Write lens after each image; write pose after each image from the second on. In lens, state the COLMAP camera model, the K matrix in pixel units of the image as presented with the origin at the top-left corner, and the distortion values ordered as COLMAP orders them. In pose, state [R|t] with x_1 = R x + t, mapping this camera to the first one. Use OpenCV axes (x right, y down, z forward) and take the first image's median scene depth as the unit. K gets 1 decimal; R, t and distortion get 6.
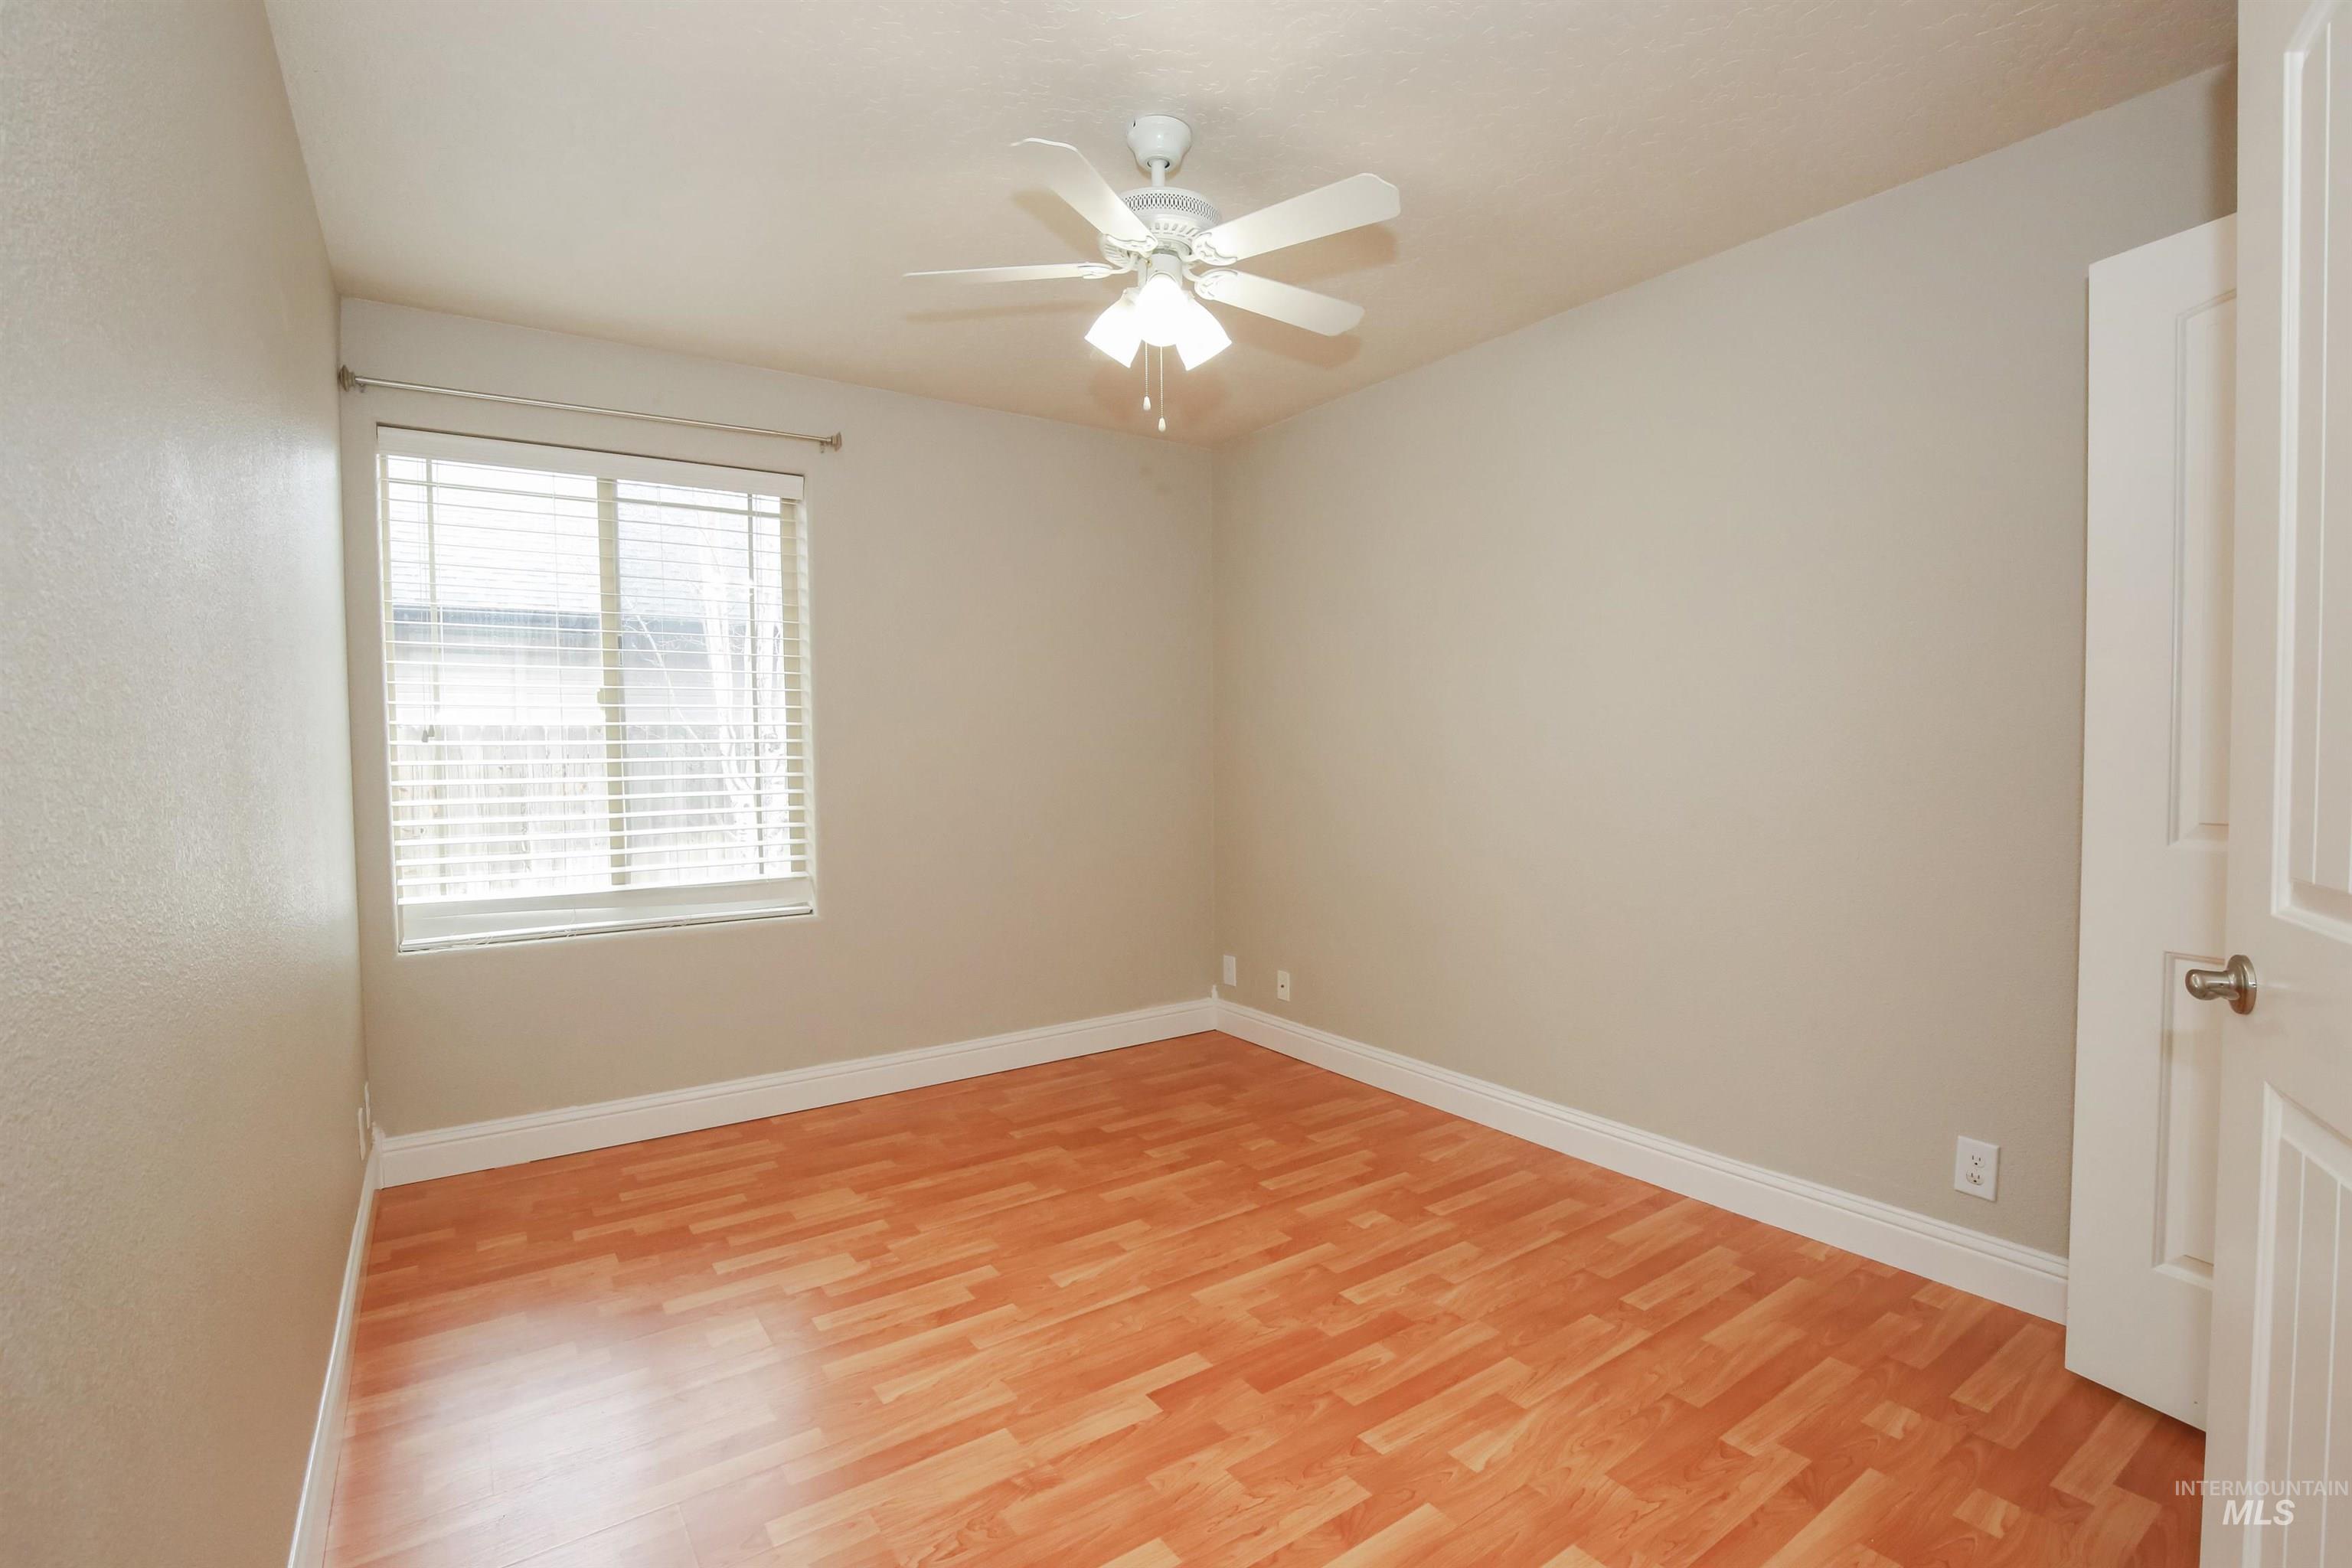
lens RADIAL K [[1082.8, 0, 1181.0], [0, 1082.8, 786.6], [0, 0, 1]] dist [-0.037443, 0.008430]
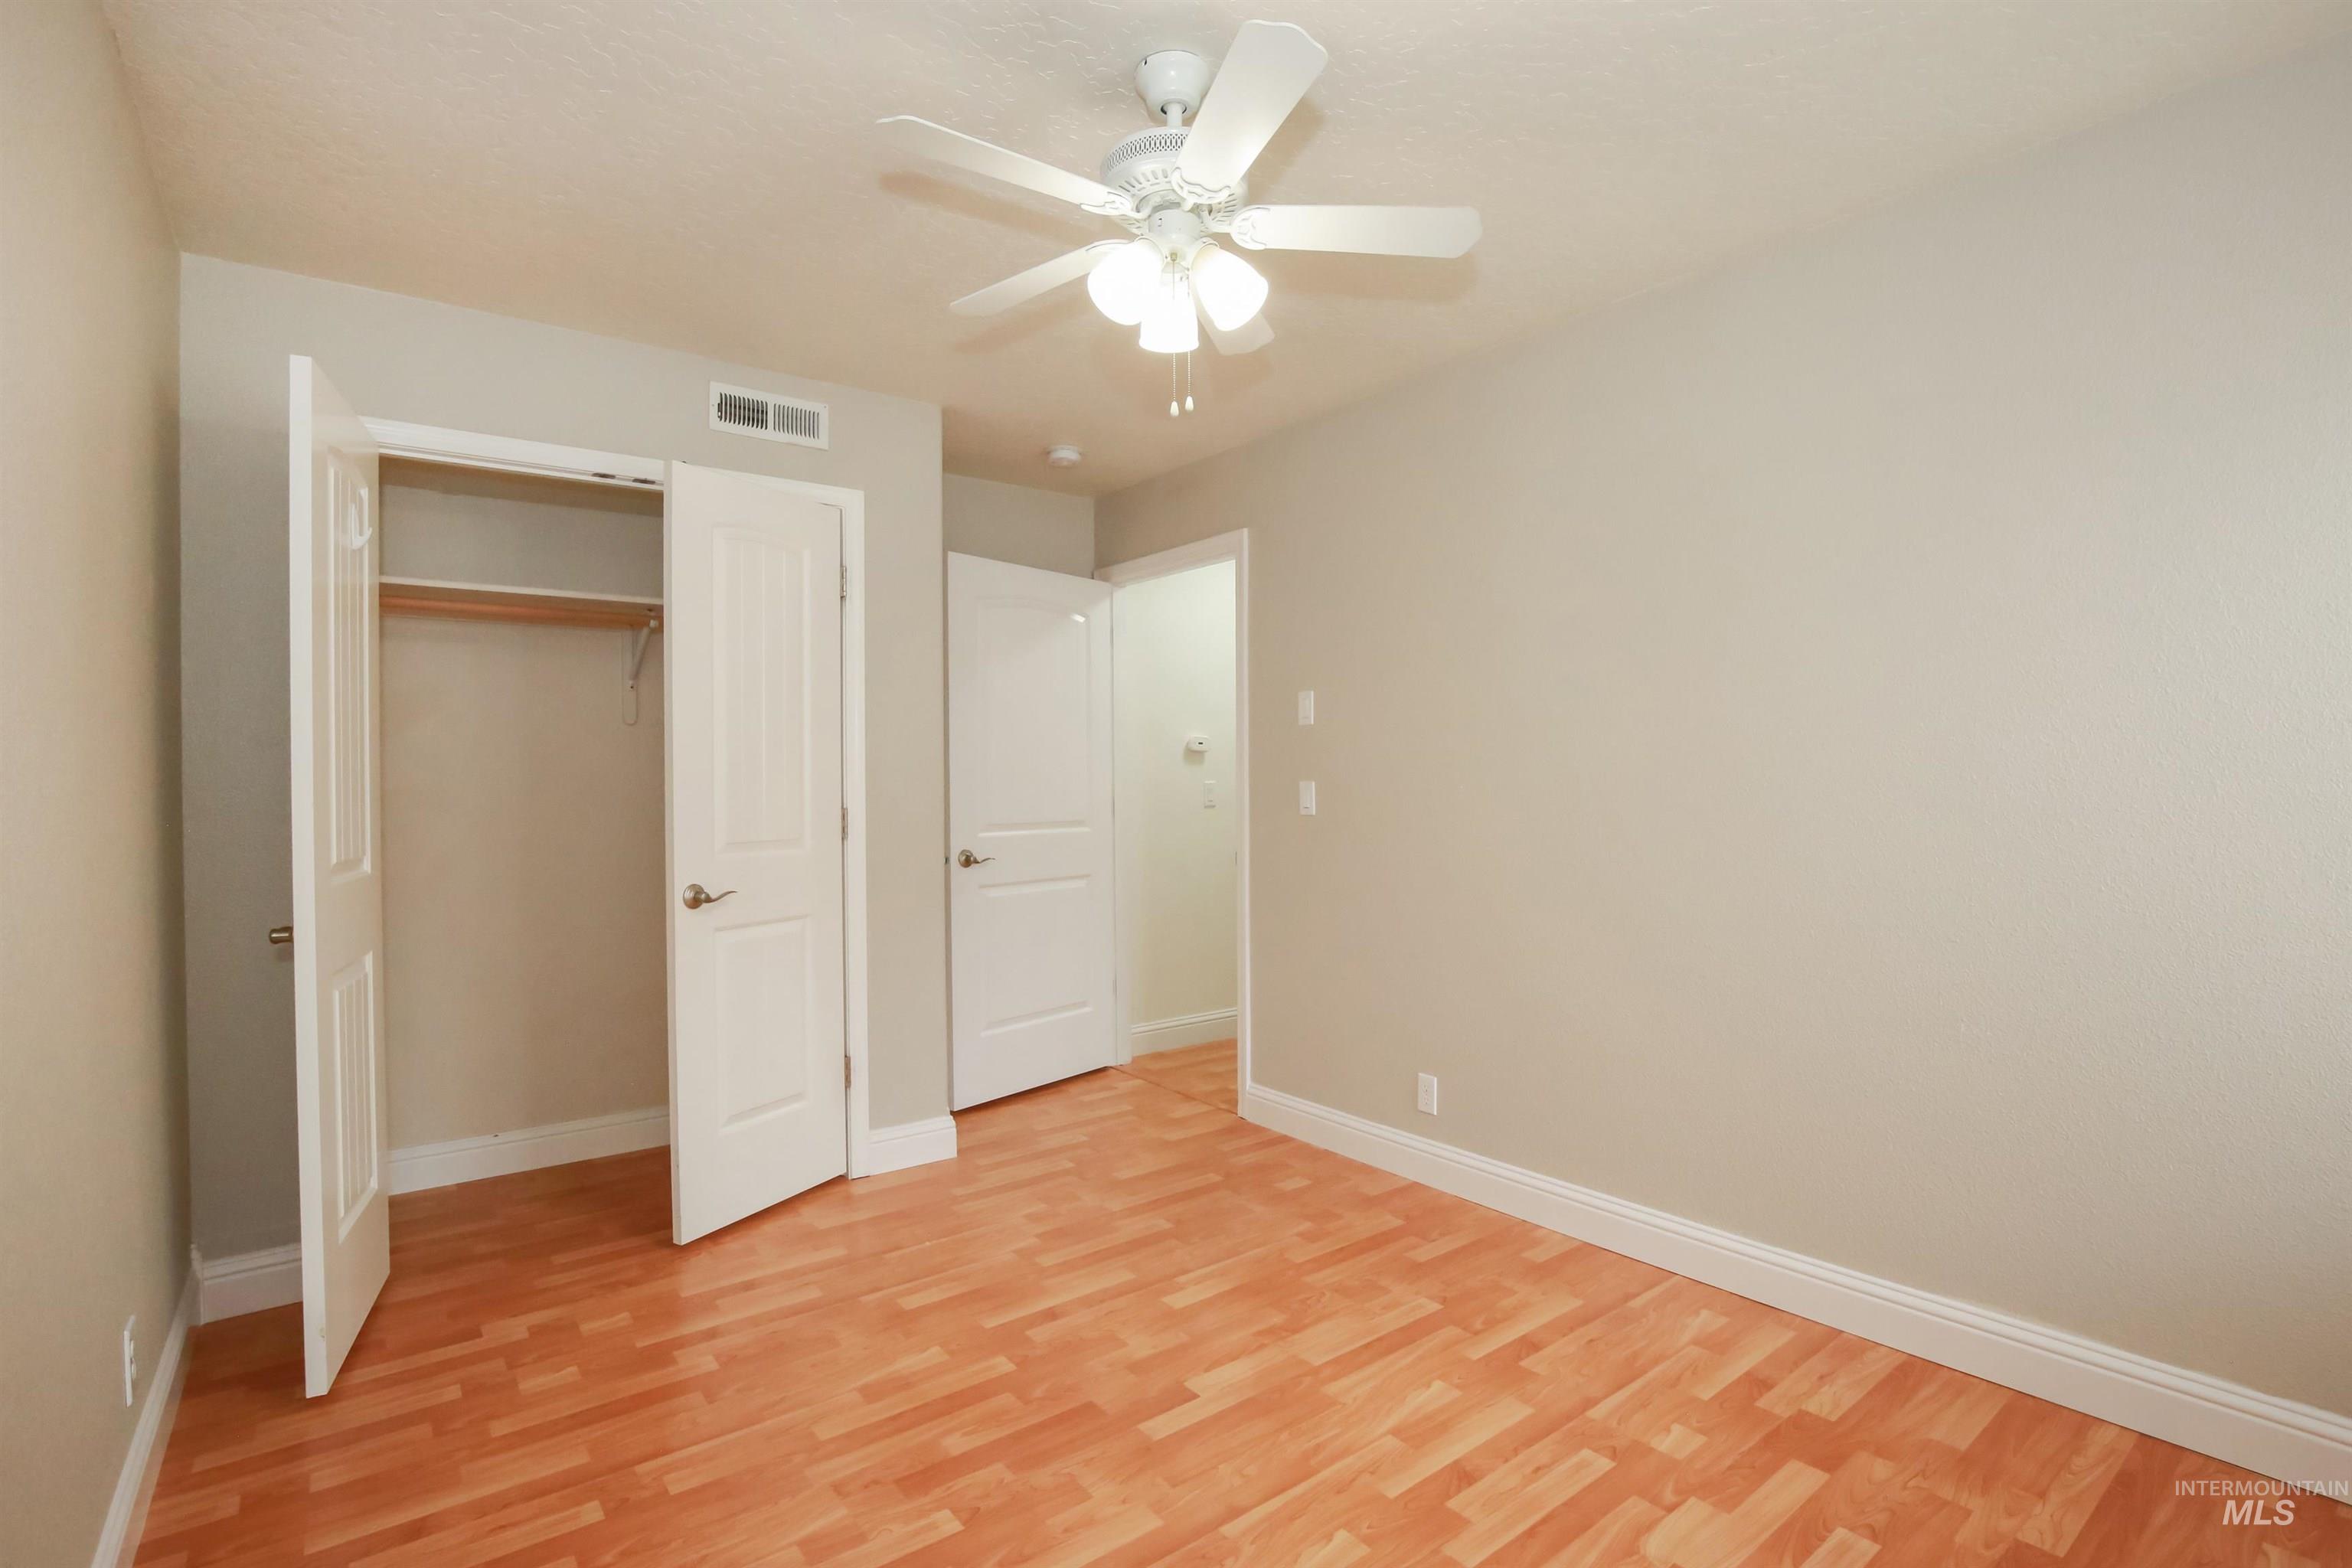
lens RADIAL K [[1082.8, 0, 1174.6], [0, 1082.8, 783.4], [0, 0, 1]] dist [-0.037443, 0.008430]
pose [[-0.998778, 0.019420, -0.045437, 0.028330], [0.017889, 0.999266, 0.033863, -0.072659], [0.046062, 0.033009, -0.998393, 1.948578]]
